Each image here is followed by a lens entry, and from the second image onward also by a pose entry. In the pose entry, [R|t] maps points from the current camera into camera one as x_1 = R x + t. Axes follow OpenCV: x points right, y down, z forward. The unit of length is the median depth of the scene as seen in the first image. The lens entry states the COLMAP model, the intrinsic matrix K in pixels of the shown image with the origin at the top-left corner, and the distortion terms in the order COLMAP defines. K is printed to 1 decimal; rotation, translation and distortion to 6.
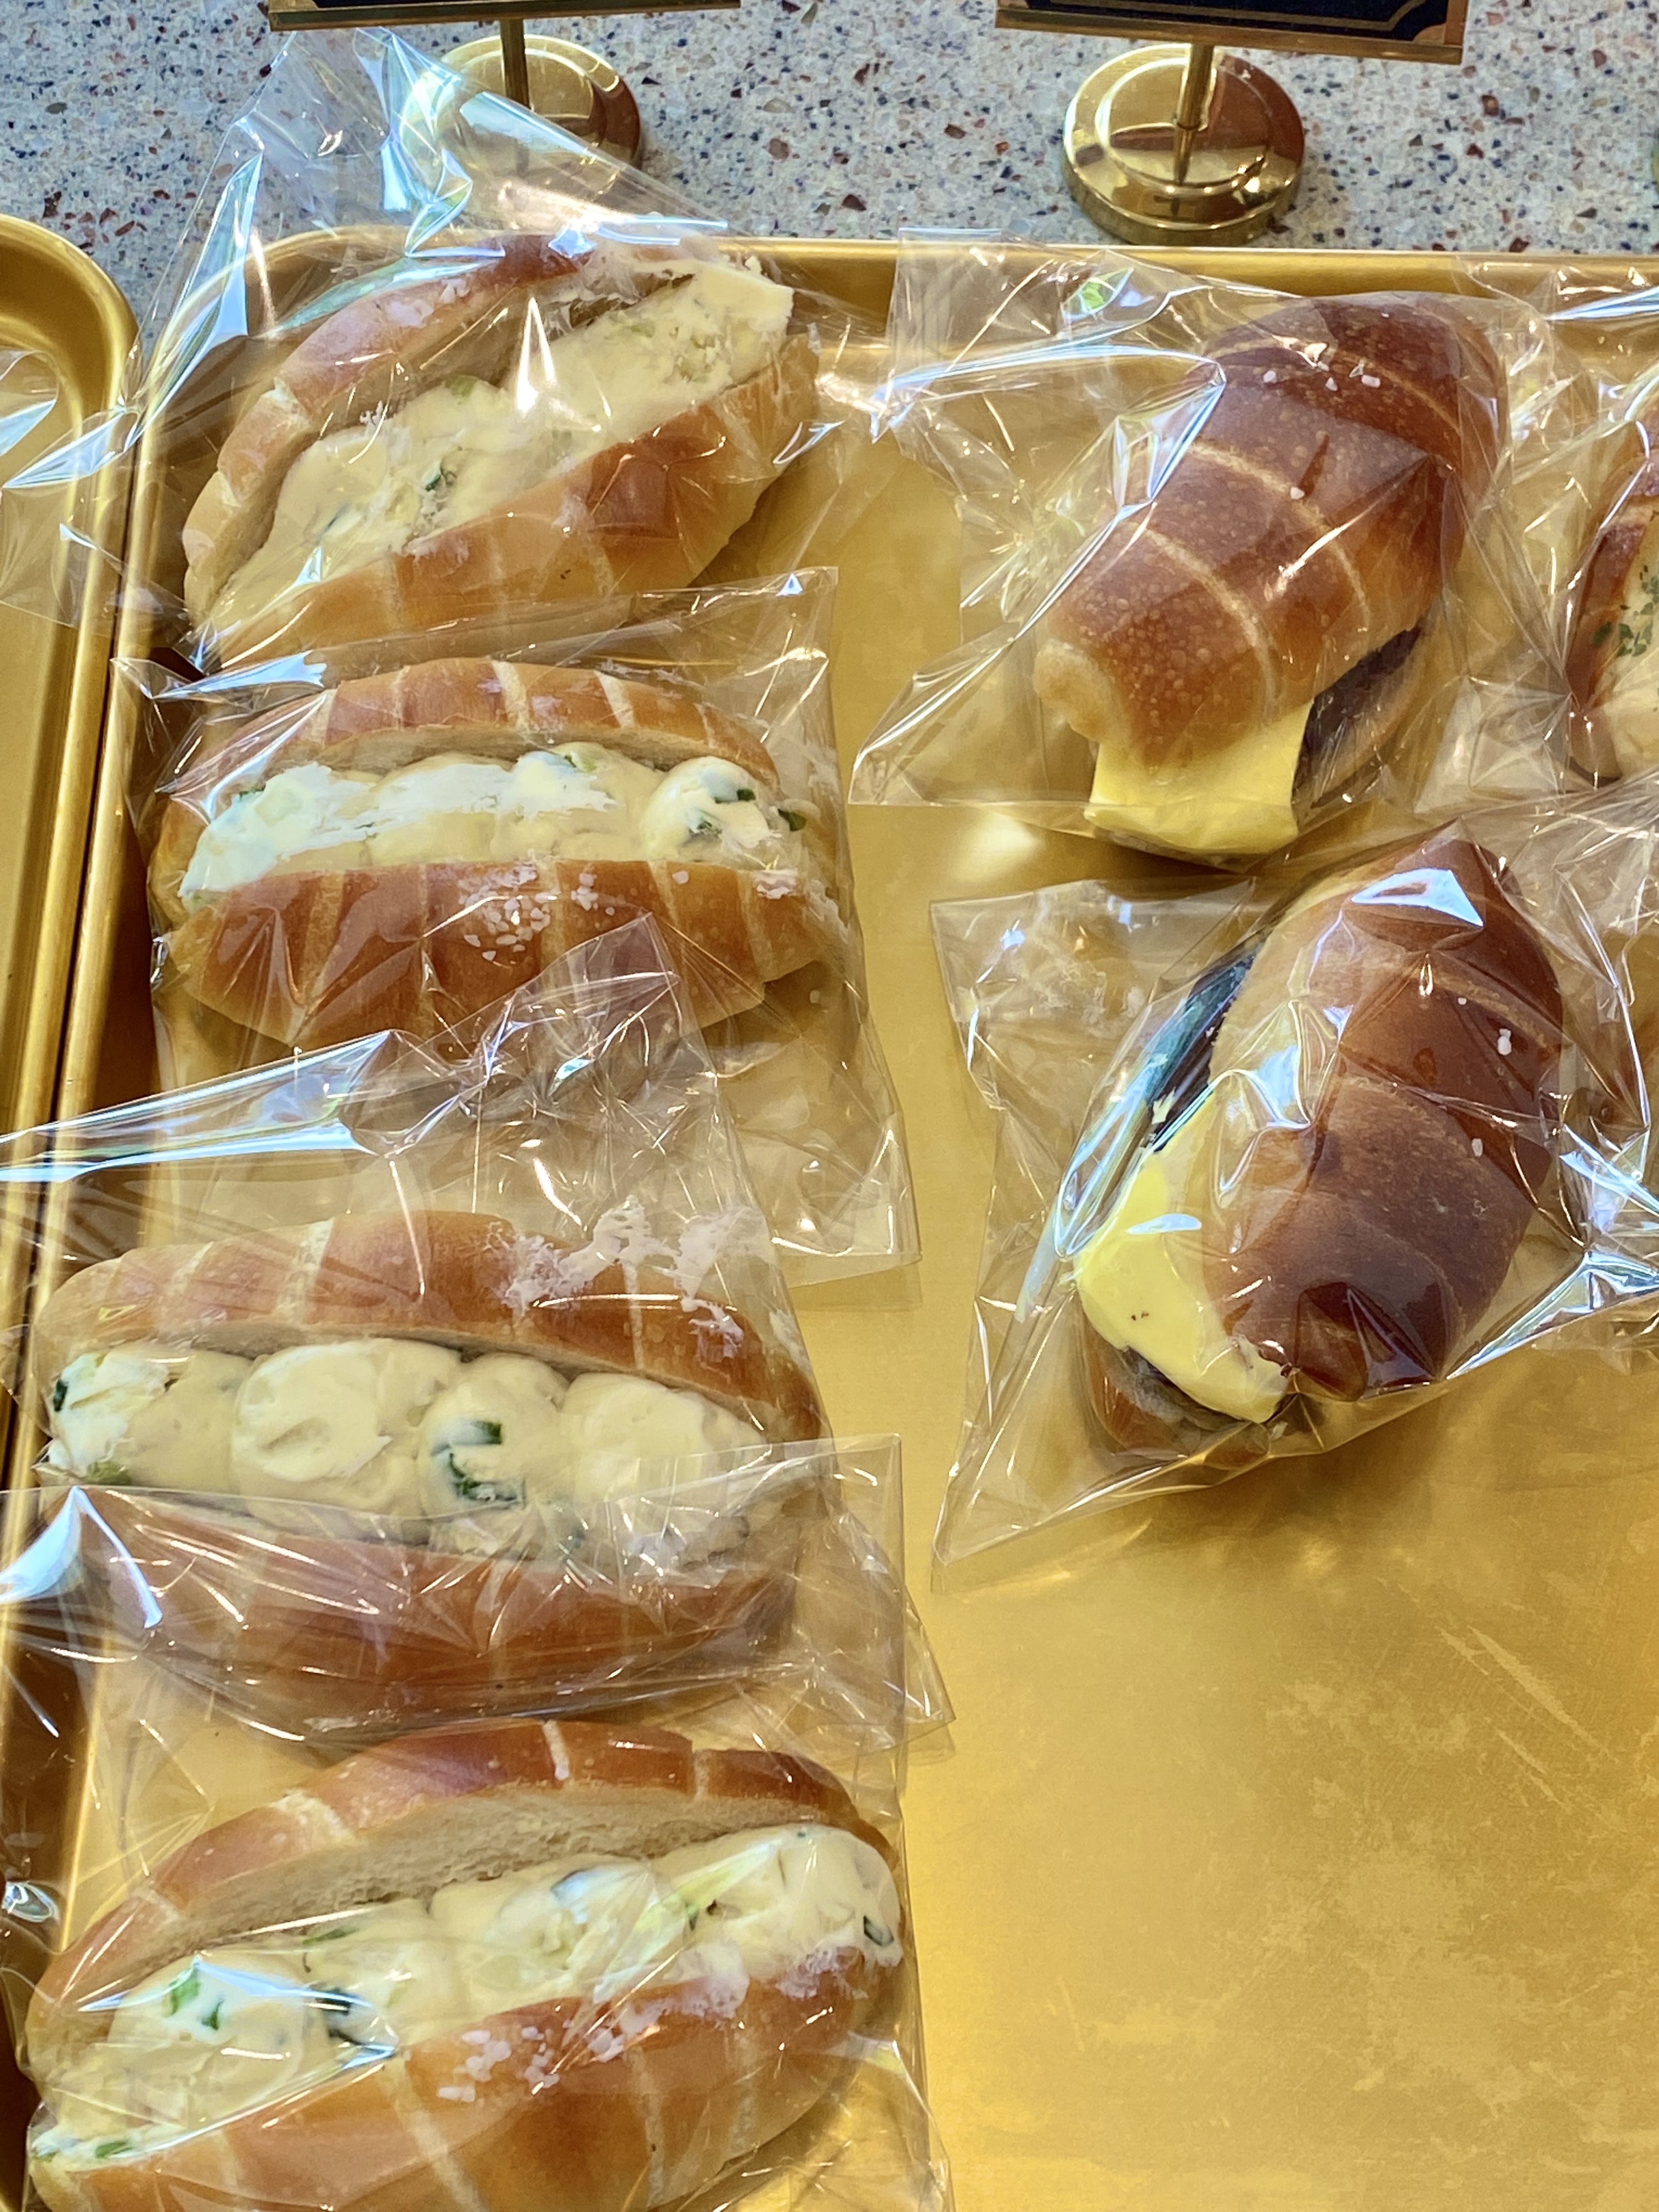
lens RADIAL K [[3026.3, 0, 829.5], [0, 3026.3, 1106.0], [0, 0, 1]] dist [0.180279, -0.519376]
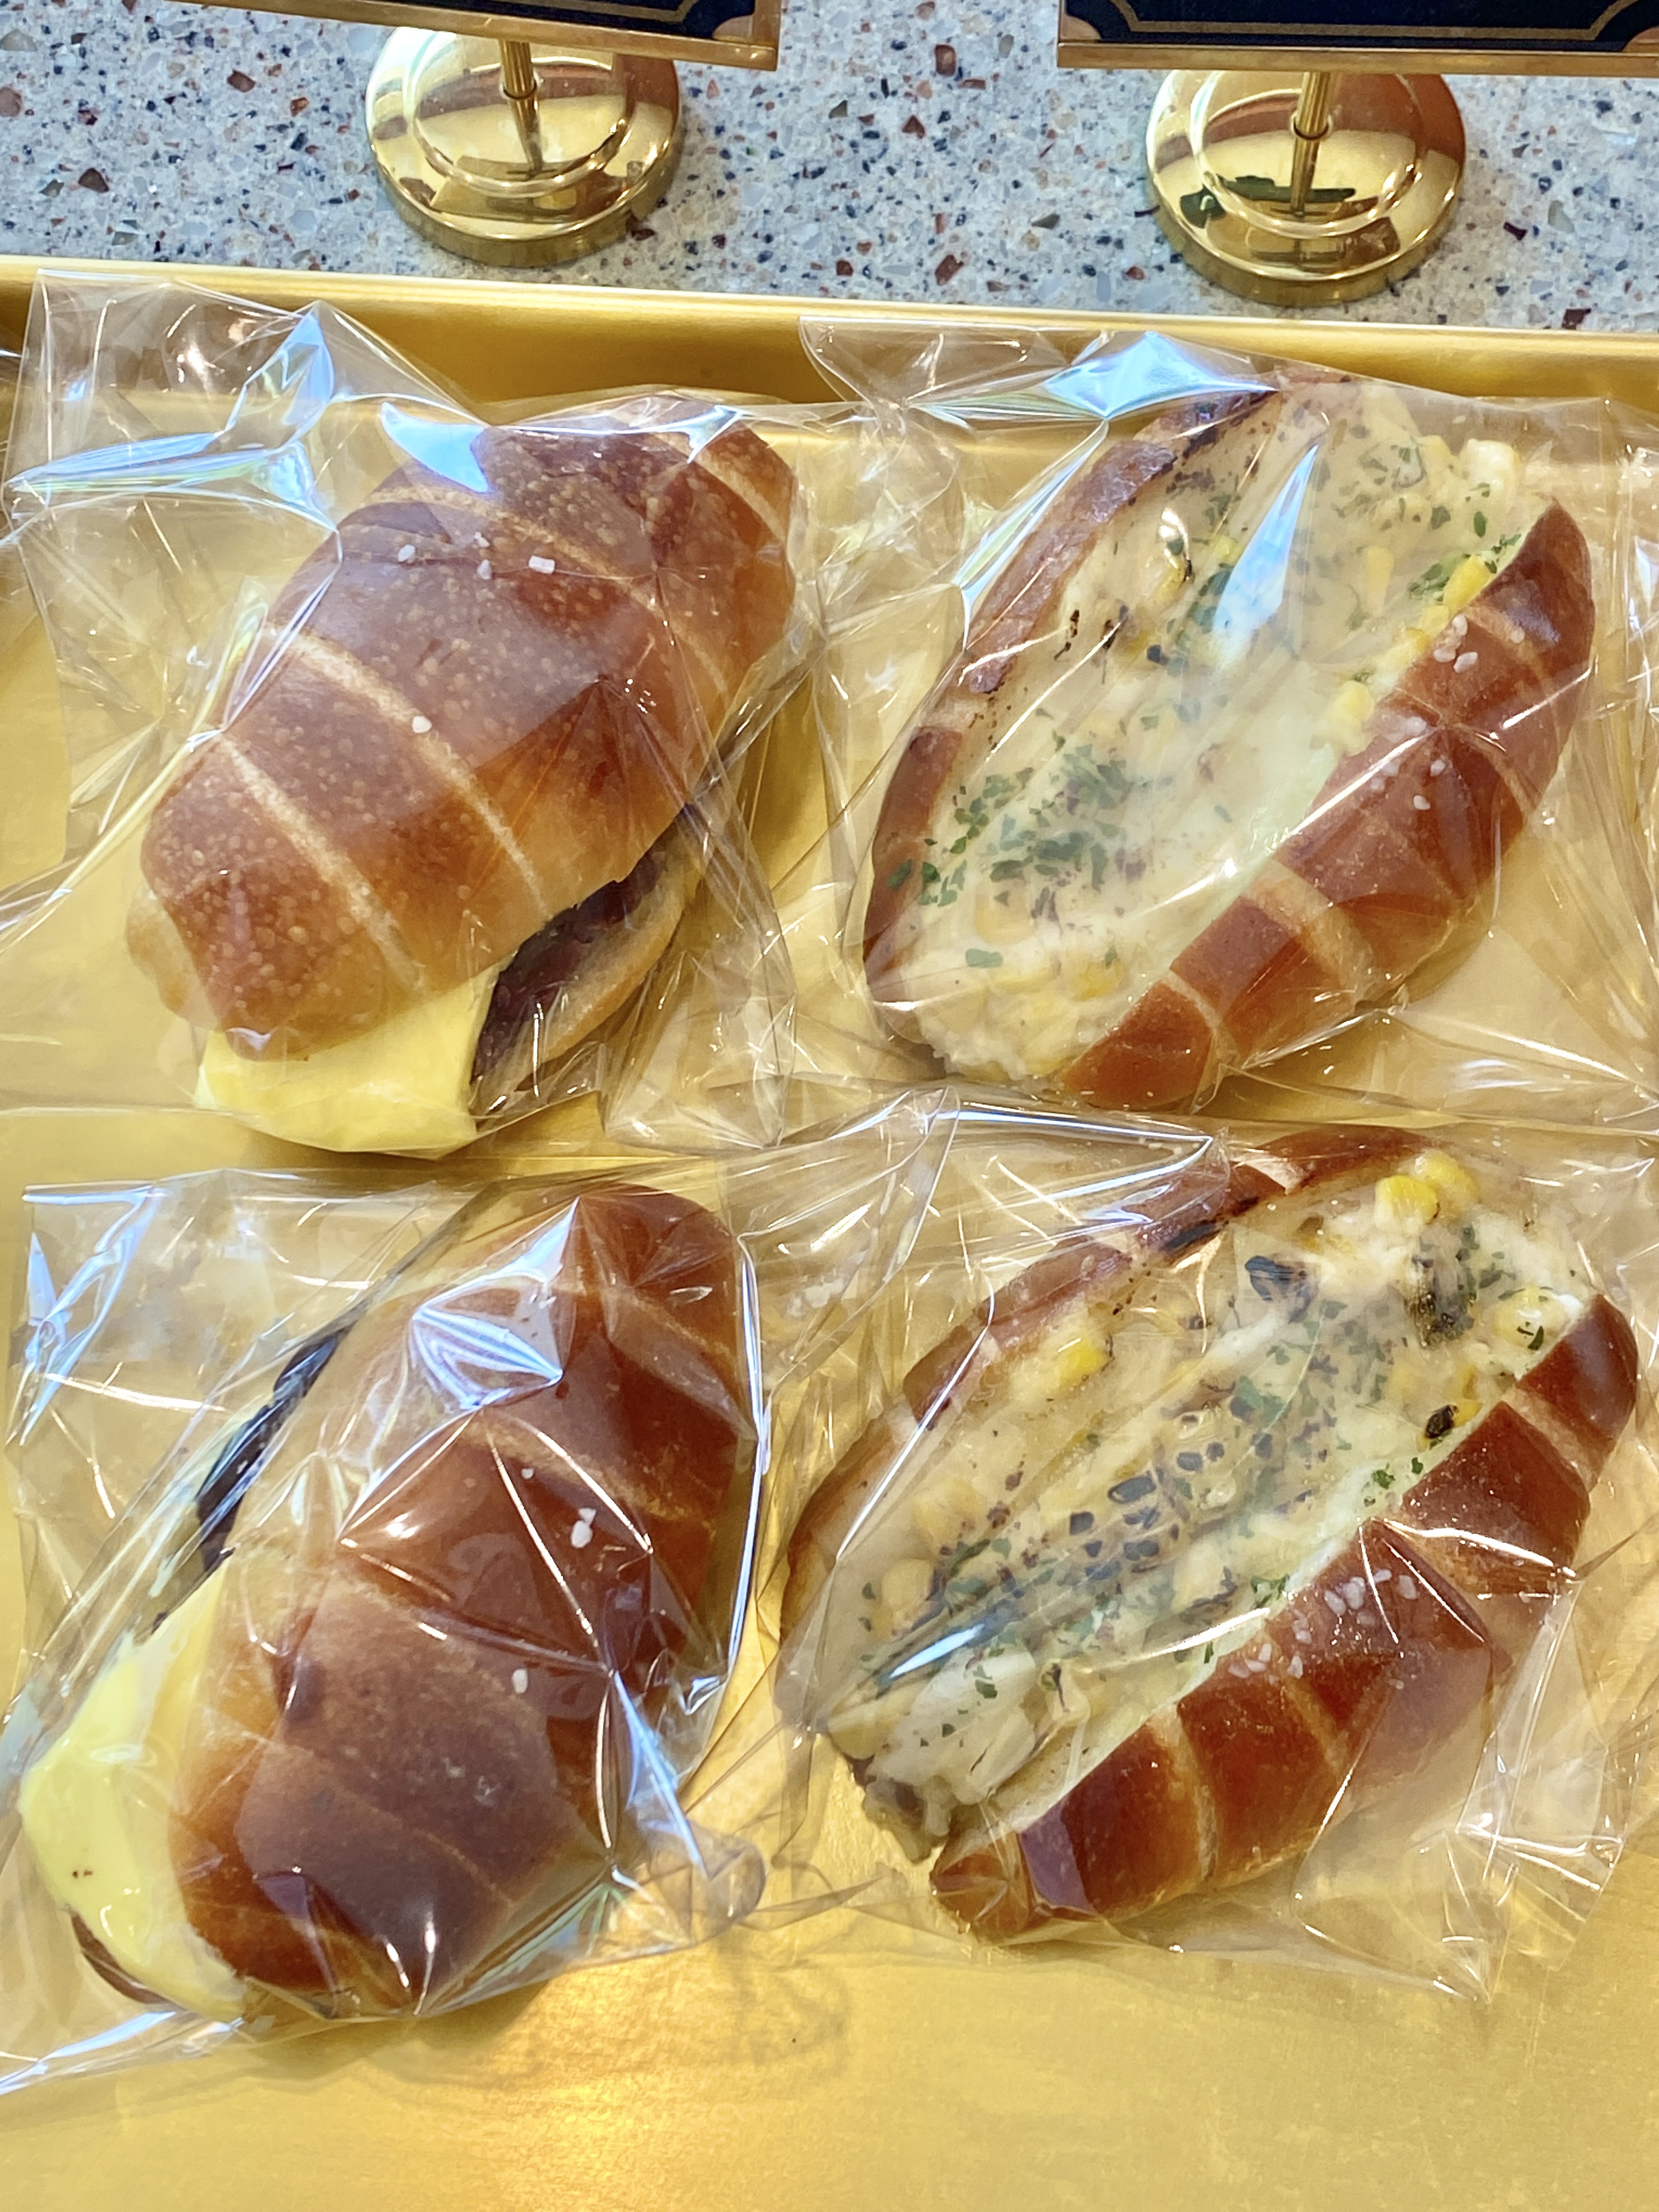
lens RADIAL K [[3026.3, 0, 829.5], [0, 3026.3, 1106.0], [0, 0, 1]] dist [0.180279, -0.519376]
pose [[0.997245, 0.042544, -0.060761, 0.247454], [-0.033621, 0.989440, 0.140991, -0.177620], [0.066118, -0.138559, 0.988145, 0.211685]]
